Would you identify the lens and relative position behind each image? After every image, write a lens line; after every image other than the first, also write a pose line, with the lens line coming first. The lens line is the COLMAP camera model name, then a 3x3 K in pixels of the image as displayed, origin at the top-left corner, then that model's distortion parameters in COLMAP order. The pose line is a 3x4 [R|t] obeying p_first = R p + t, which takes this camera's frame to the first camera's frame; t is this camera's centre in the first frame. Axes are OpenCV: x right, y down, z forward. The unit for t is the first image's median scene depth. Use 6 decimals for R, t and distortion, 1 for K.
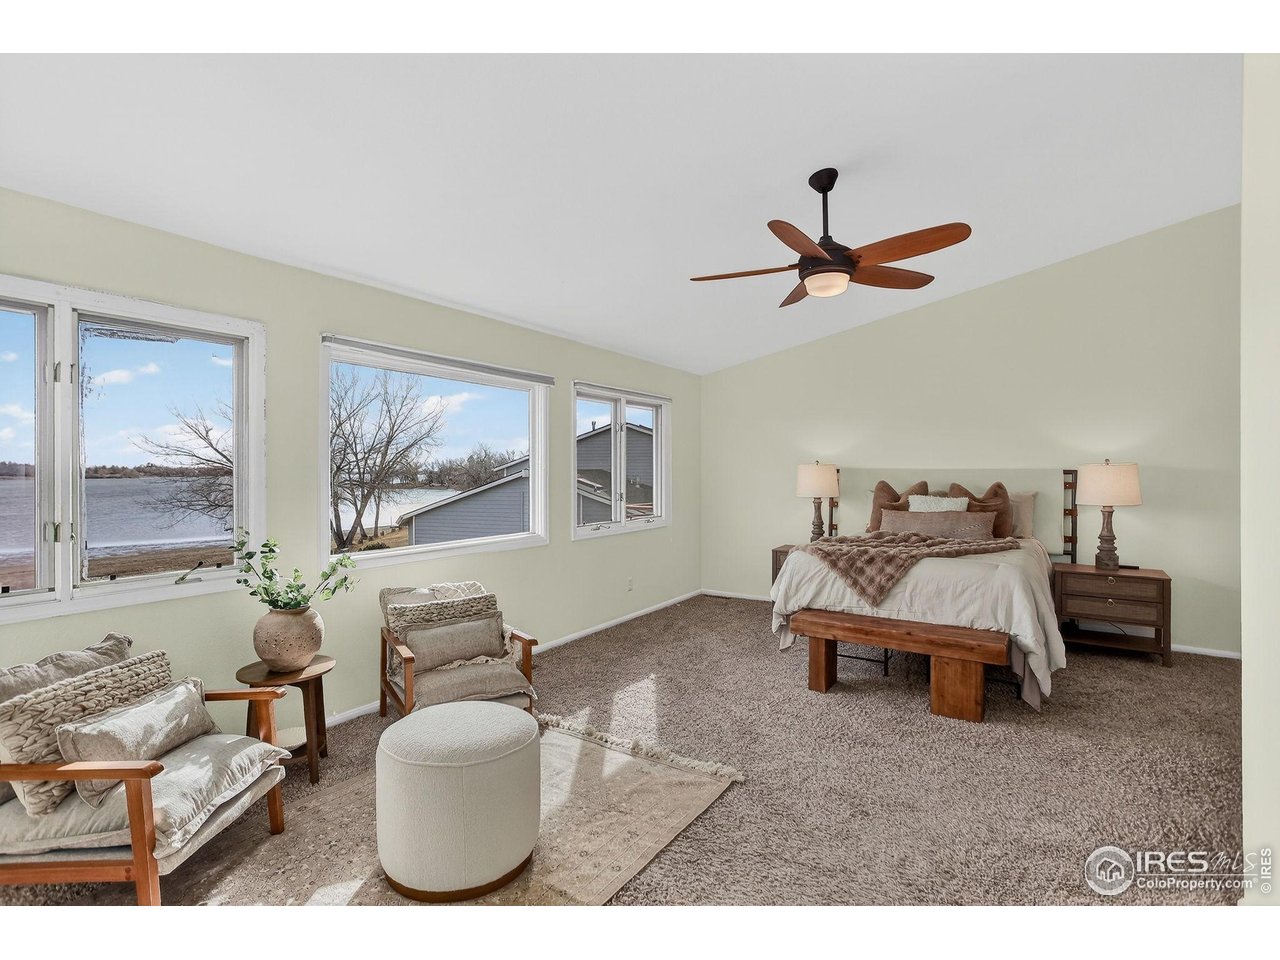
lens RADIAL K [[622.6, 0, 635.7], [0, 622.6, 467.4], [0, 0, 1]] dist [-0.000996, 0.000590]
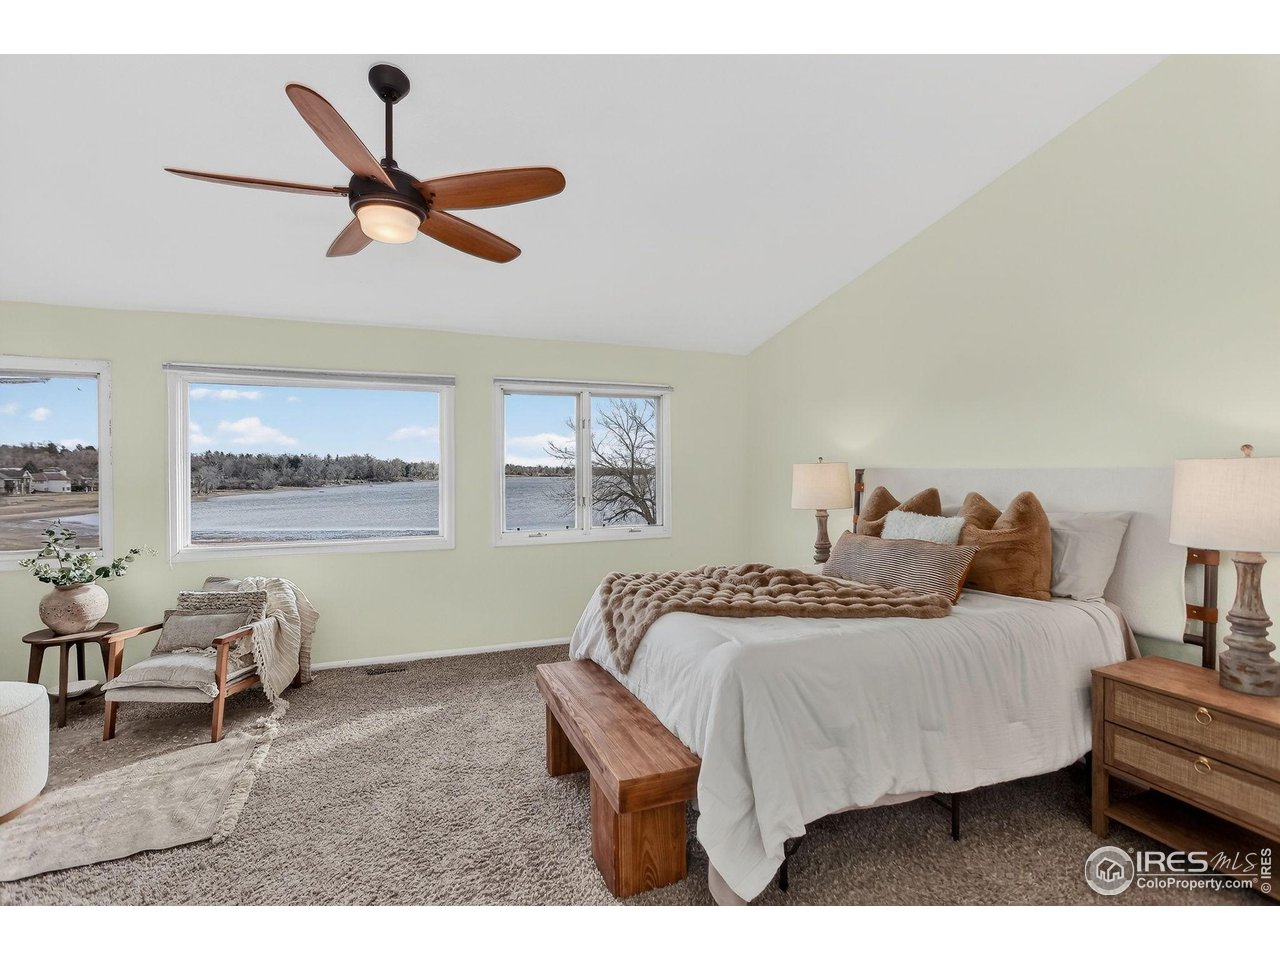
lens RADIAL K [[602.0, 0, 640.4], [0, 602.0, 475.0], [0, 0, 1]] dist [-0.020083, 0.000270]
pose [[0.820655, 0.002321, -0.571419, 0.638982], [0.006809, 0.999881, 0.013839, -0.002784], [0.571383, -0.015248, 0.820542, 0.391385]]
